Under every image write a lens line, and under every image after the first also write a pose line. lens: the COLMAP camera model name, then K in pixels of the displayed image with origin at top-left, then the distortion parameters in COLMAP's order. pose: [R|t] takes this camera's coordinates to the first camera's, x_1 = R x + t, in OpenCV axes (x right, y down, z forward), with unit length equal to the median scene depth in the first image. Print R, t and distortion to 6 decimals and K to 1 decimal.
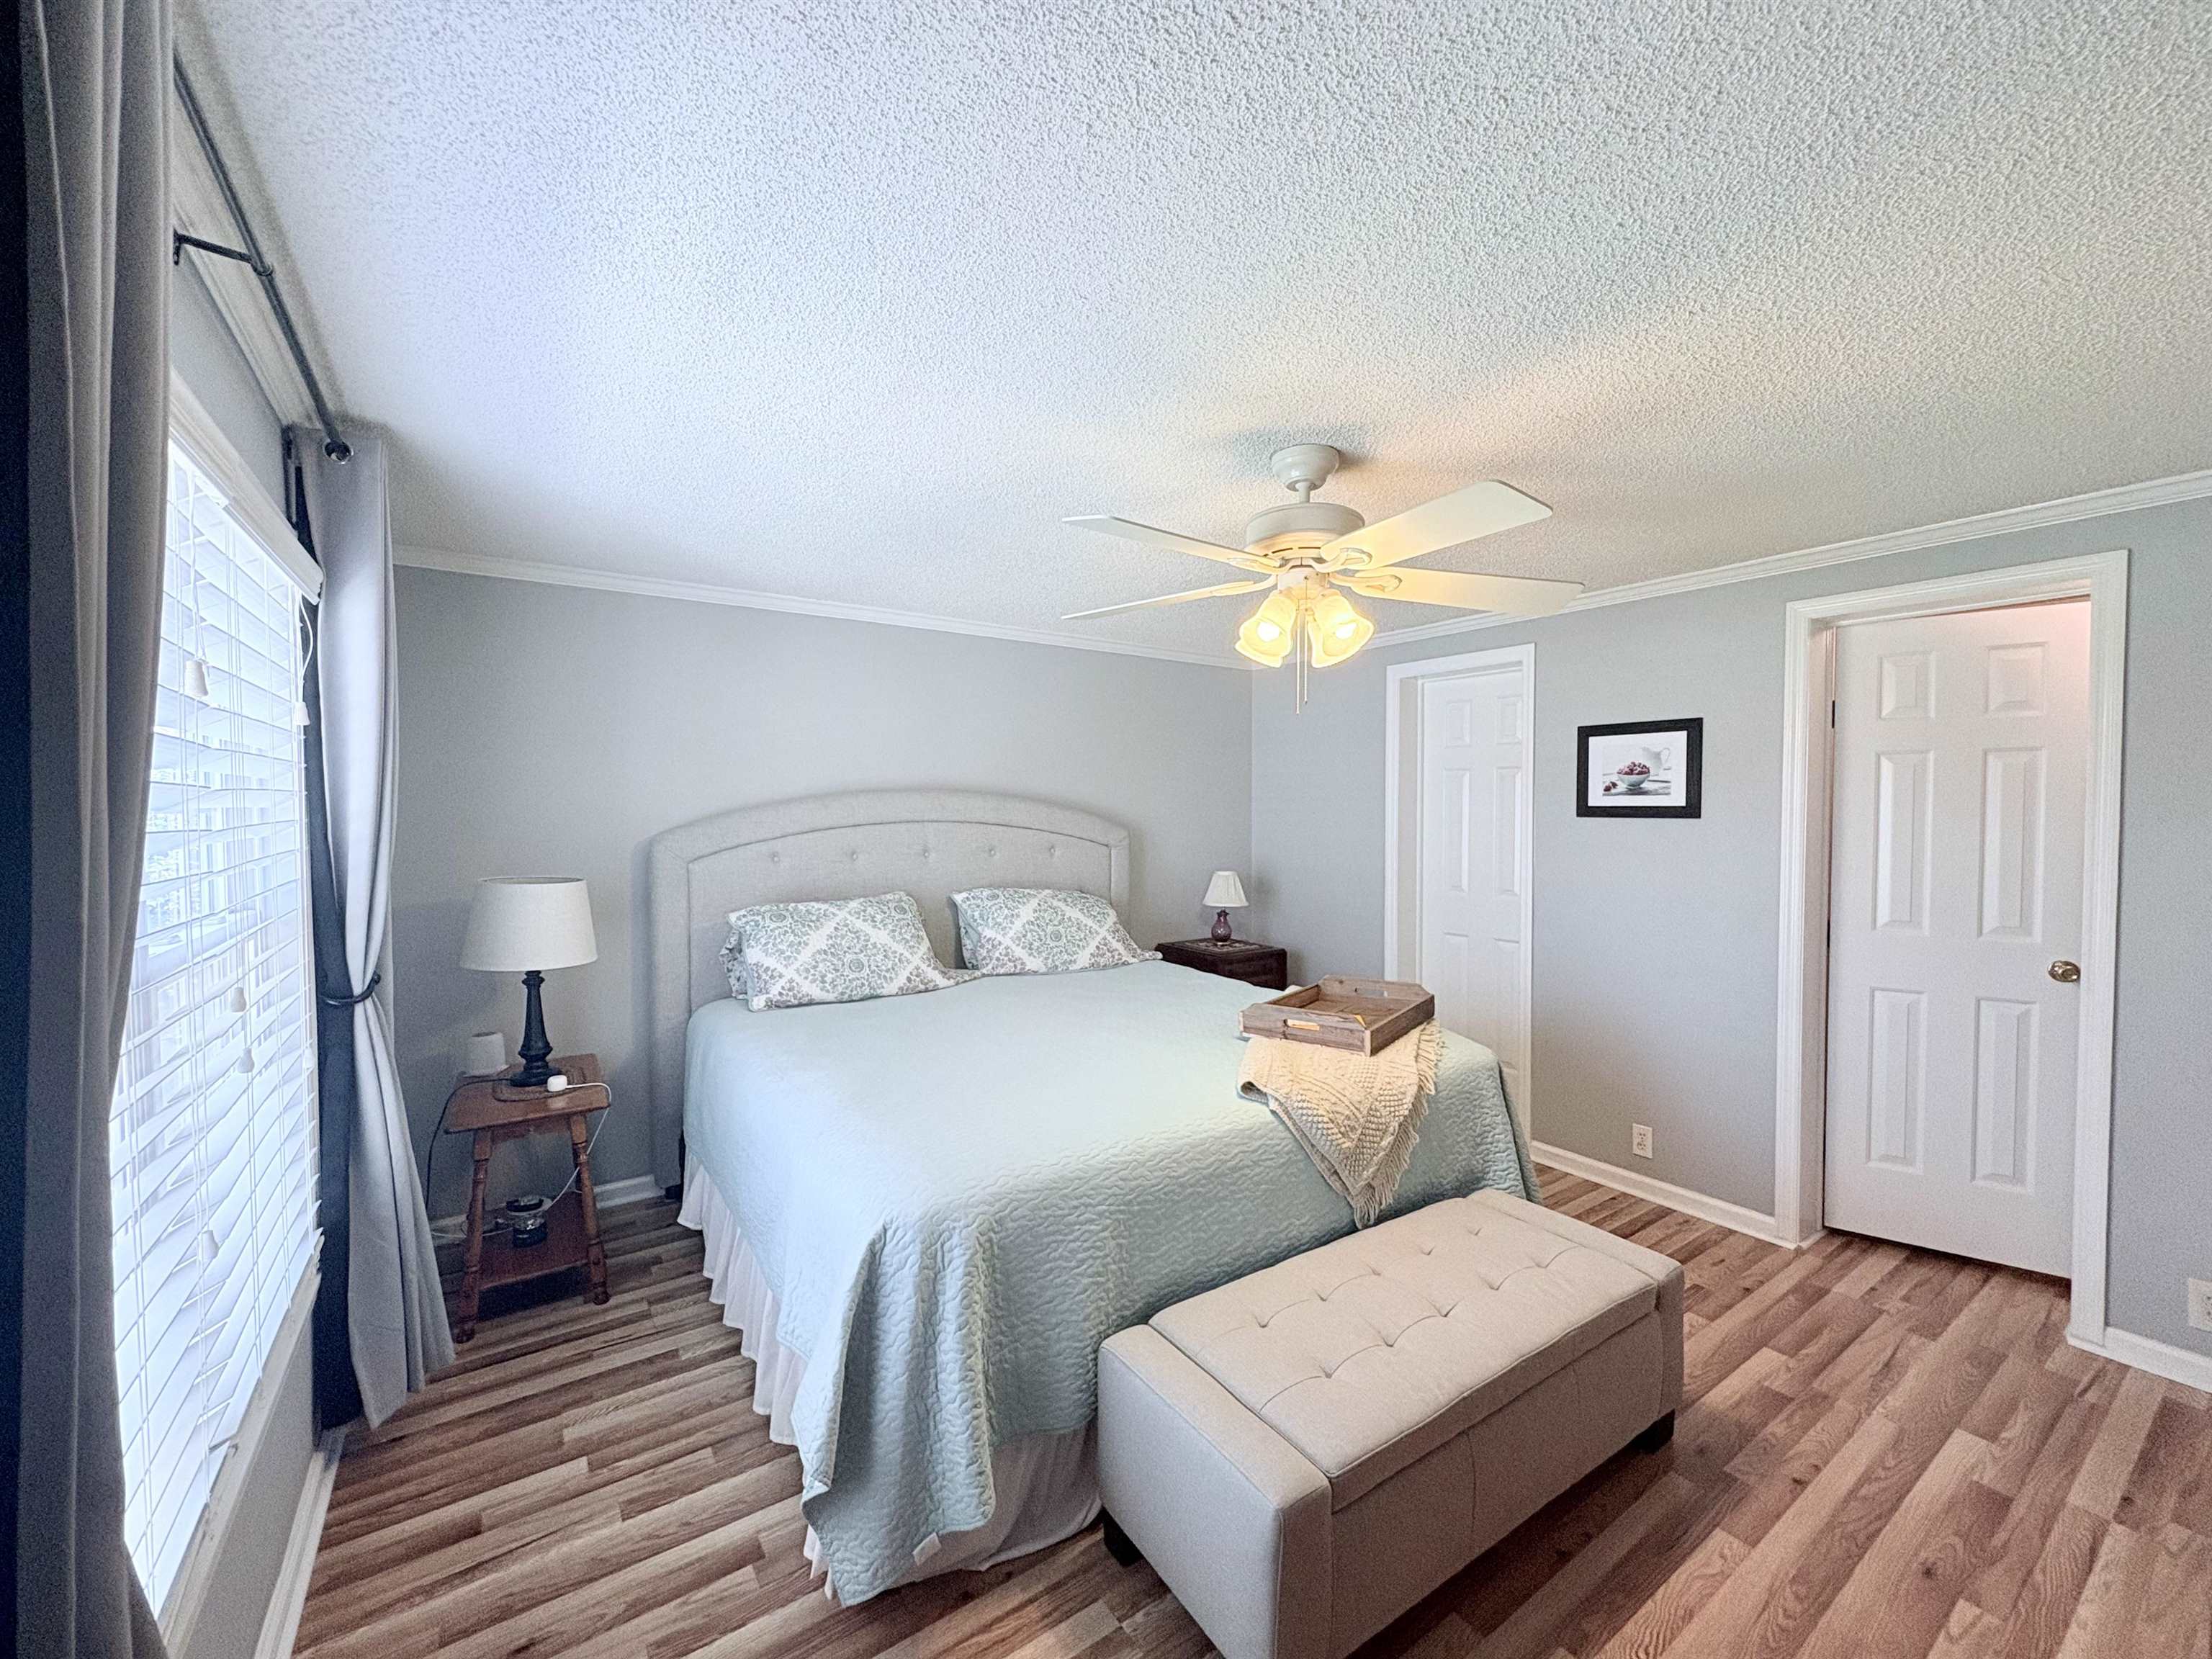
lens RADIAL K [[885.2, 0, 1106.0], [0, 885.2, 829.5], [0, 0, 1]] dist [-0.001104, -0.000161]
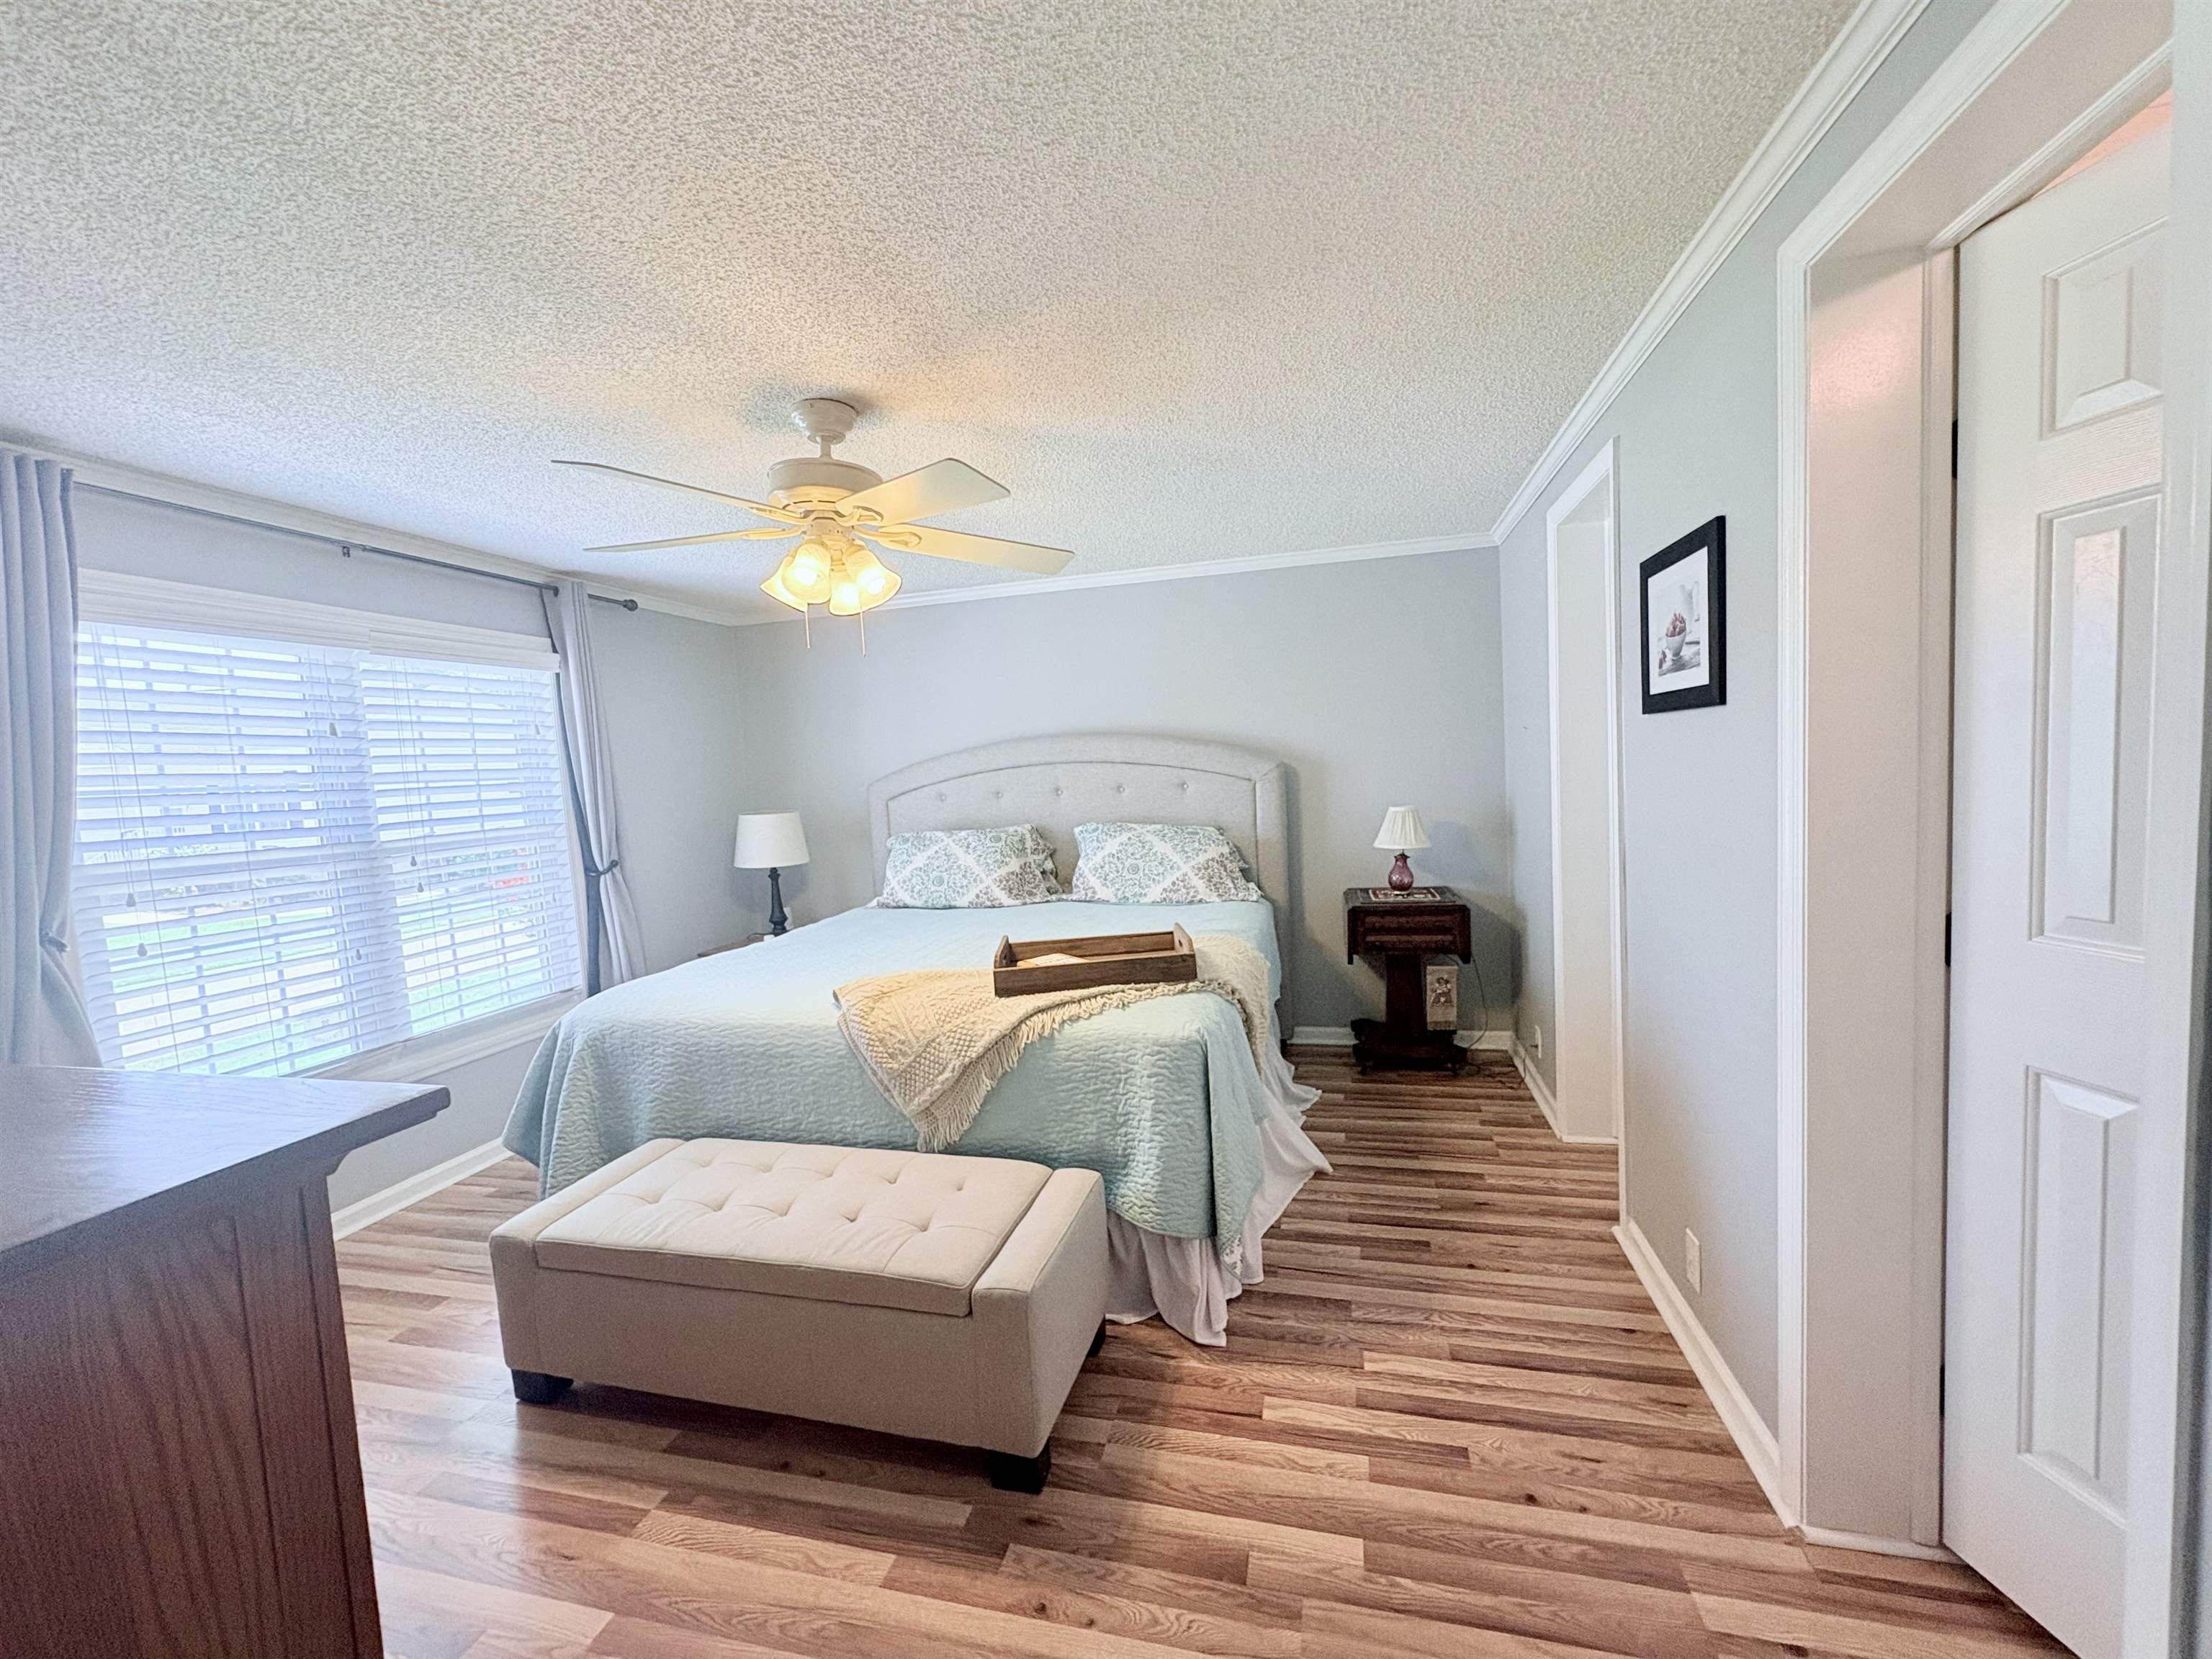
lens RADIAL K [[885.2, 0, 1106.0], [0, 885.2, 829.5], [0, 0, 1]] dist [-0.001104, -0.000161]
pose [[0.659239, 0.016497, -0.751752, 0.821778], [0.035952, 0.997924, 0.053427, 0.020729], [0.751073, -0.062248, 0.657278, 0.350051]]
